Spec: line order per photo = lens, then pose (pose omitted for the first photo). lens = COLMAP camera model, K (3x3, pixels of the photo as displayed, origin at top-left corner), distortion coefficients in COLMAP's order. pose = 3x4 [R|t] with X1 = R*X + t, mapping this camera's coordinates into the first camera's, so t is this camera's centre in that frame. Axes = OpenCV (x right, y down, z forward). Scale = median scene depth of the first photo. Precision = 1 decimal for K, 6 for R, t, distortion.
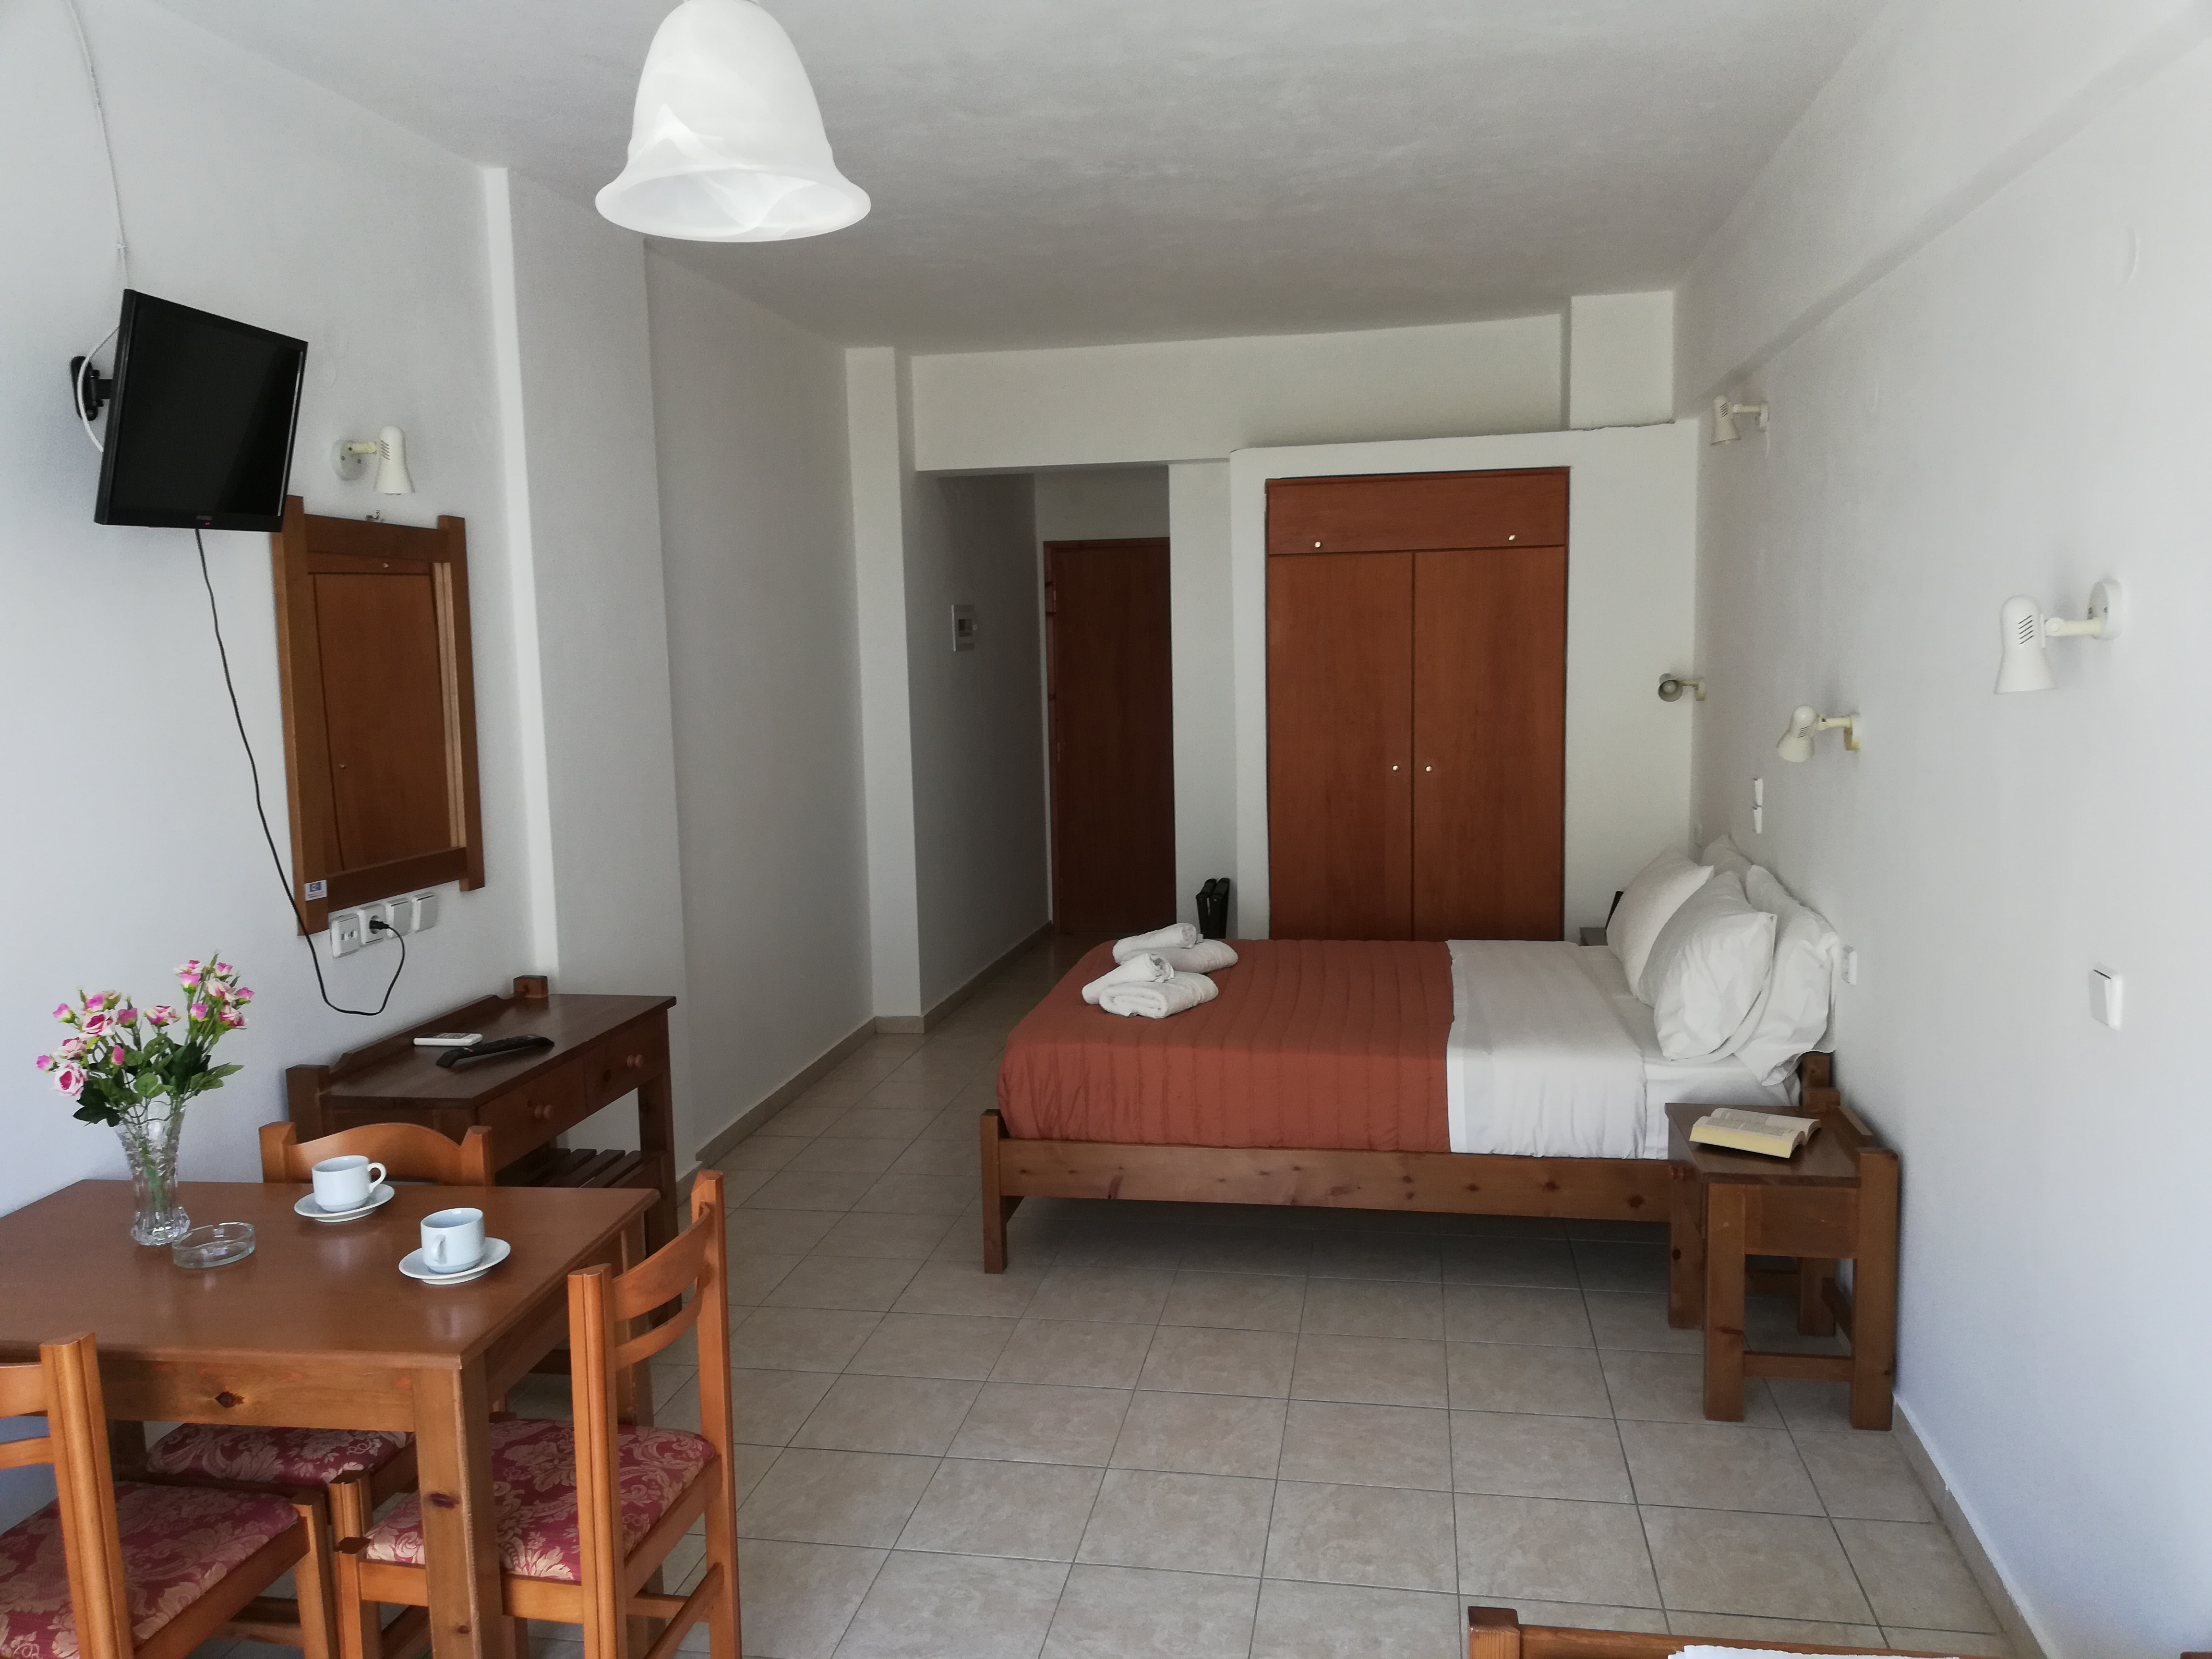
lens RADIAL K [[1685.8, 0, 993.8], [0, 1685.8, 839.1], [0, 0, 1]] dist [0.052484, -0.071684]
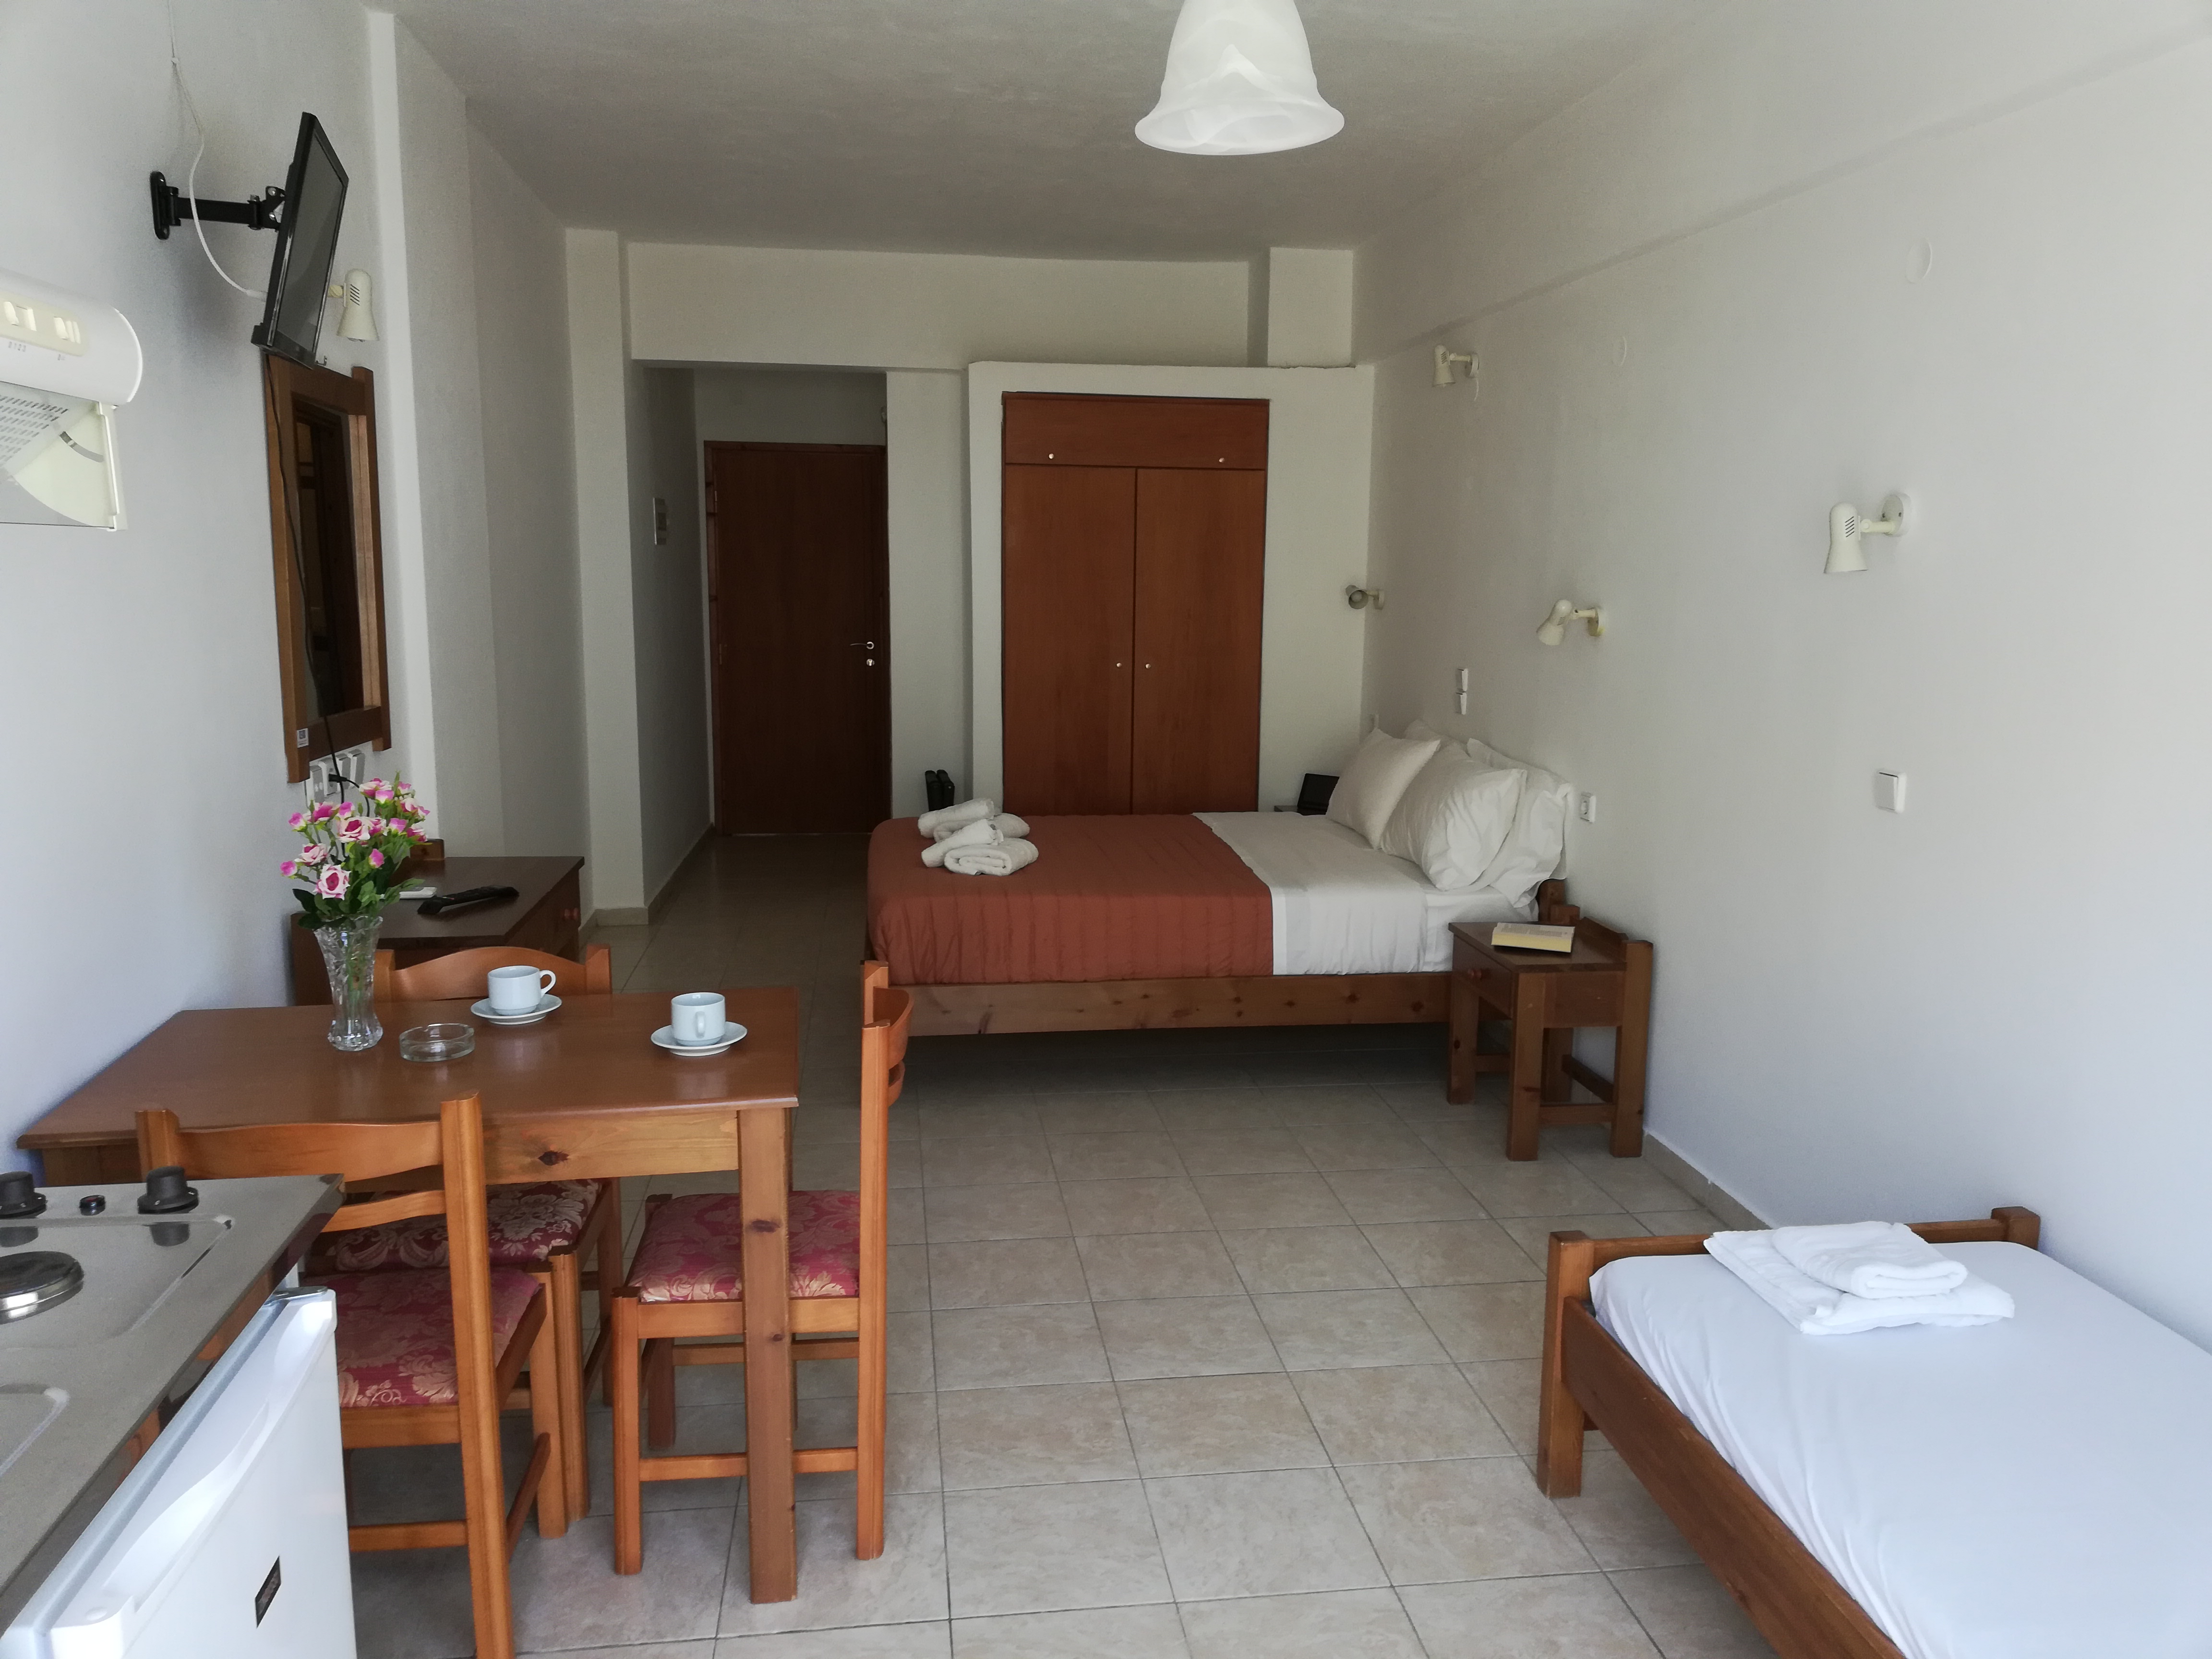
lens RADIAL K [[1651.5, 0, 1118.1], [0, 1651.5, 819.6], [0, 0, 1]] dist [0.052571, -0.074414]
pose [[0.949909, -0.013596, 0.312229, -0.195316], [0.001032, 0.999184, 0.040371, 0.030312], [-0.312523, -0.038026, 0.949149, -0.057611]]
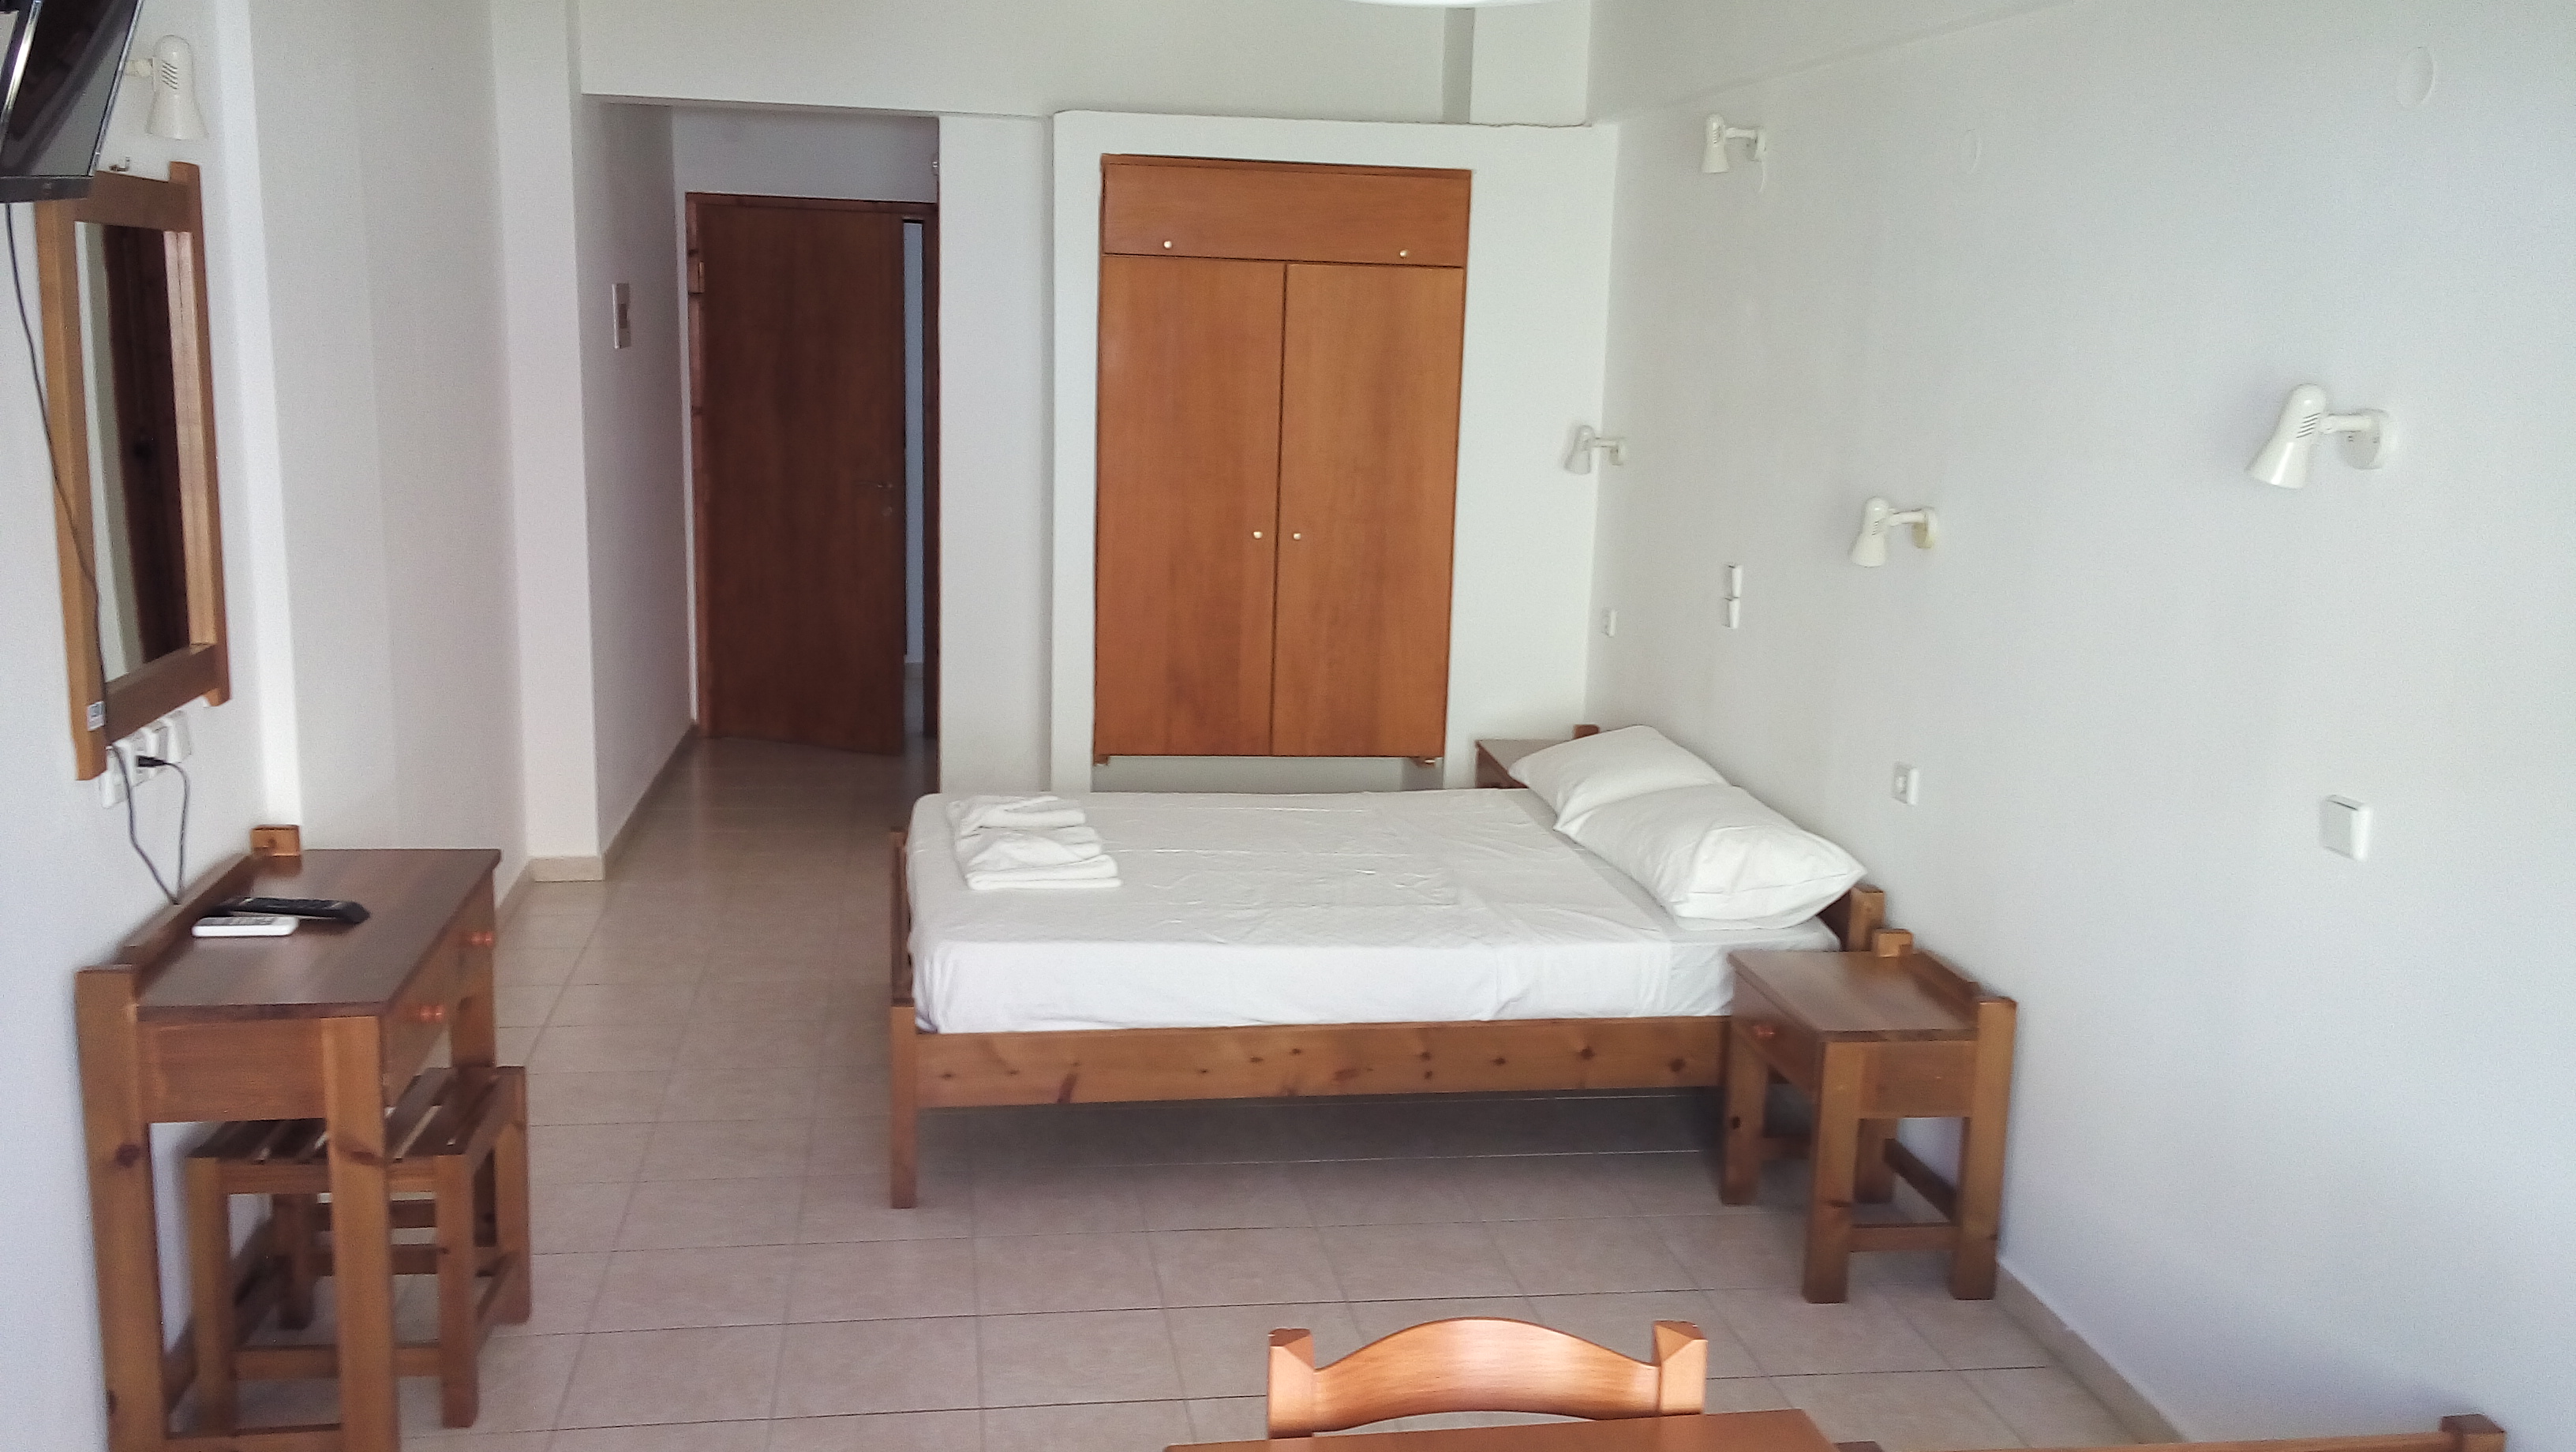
lens RADIAL K [[2258.2, 0, 1288.0], [0, 2258.2, 726.0], [0, 0, 1]] dist [-0.003166, 0.003267]
pose [[0.945157, -0.011439, 0.326416, -0.184135], [-0.006867, 0.998470, 0.054877, -0.021470], [-0.326544, -0.054109, 0.943632, -0.013841]]
